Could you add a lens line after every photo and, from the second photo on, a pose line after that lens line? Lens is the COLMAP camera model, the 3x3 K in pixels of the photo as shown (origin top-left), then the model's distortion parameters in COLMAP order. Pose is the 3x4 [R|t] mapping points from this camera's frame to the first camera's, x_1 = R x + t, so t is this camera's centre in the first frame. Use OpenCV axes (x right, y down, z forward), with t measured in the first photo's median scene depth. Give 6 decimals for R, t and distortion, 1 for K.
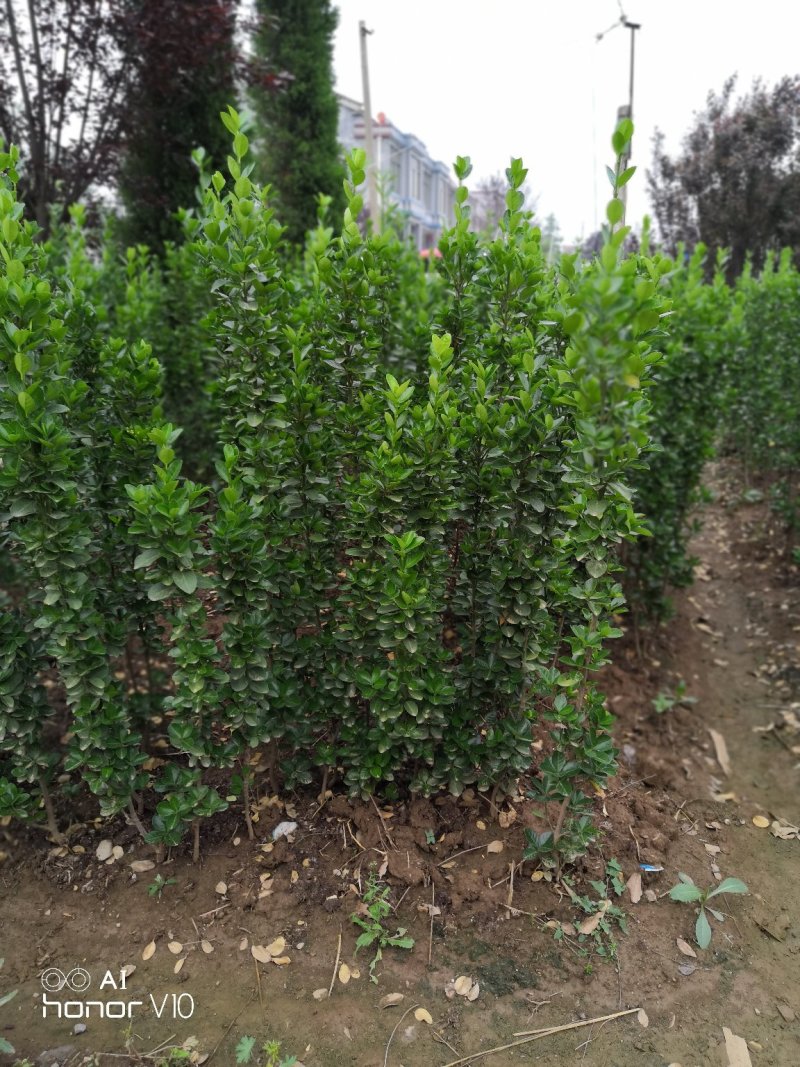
lens RADIAL K [[795.9, 0, 400.0], [0, 795.9, 533.5], [0, 0, 1]] dist [-0.002271, 0.003054]
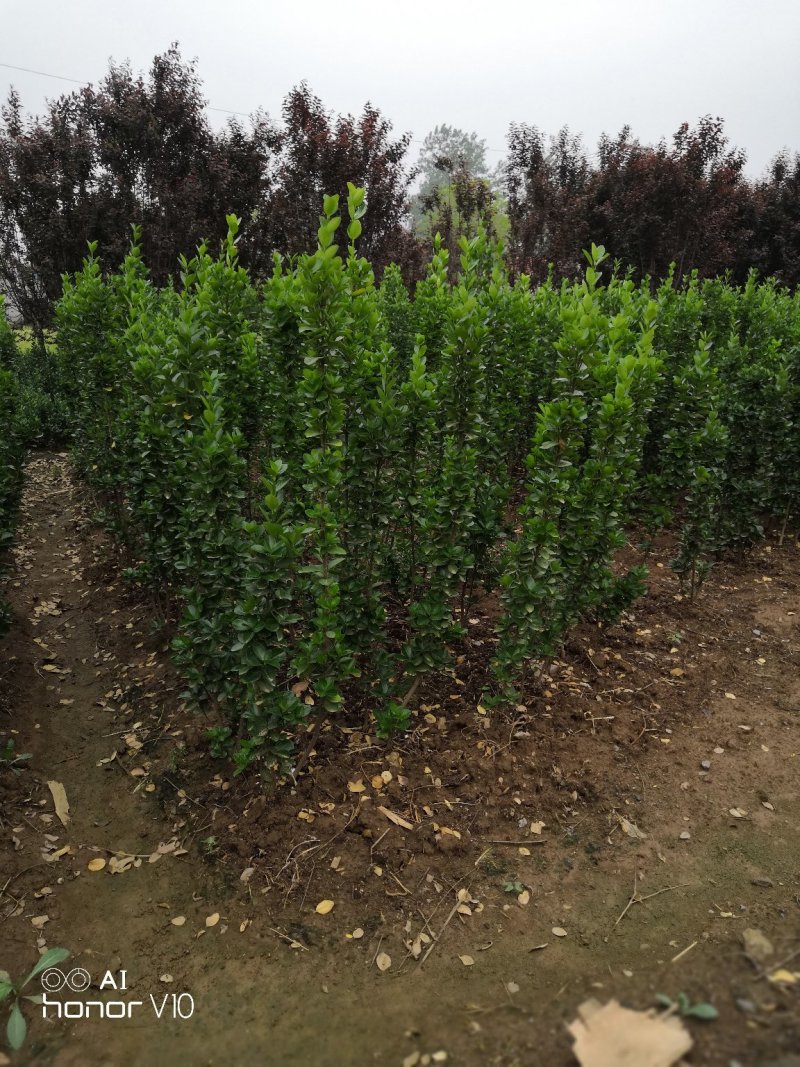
lens RADIAL K [[795.9, 0, 400.0], [0, 795.9, 533.5], [0, 0, 1]] dist [-0.002271, 0.003054]
pose [[0.755615, -0.168530, 0.632964, 0.137528], [0.180561, 0.982486, 0.046044, -0.008659], [-0.629637, 0.079497, 0.772811, -0.009040]]
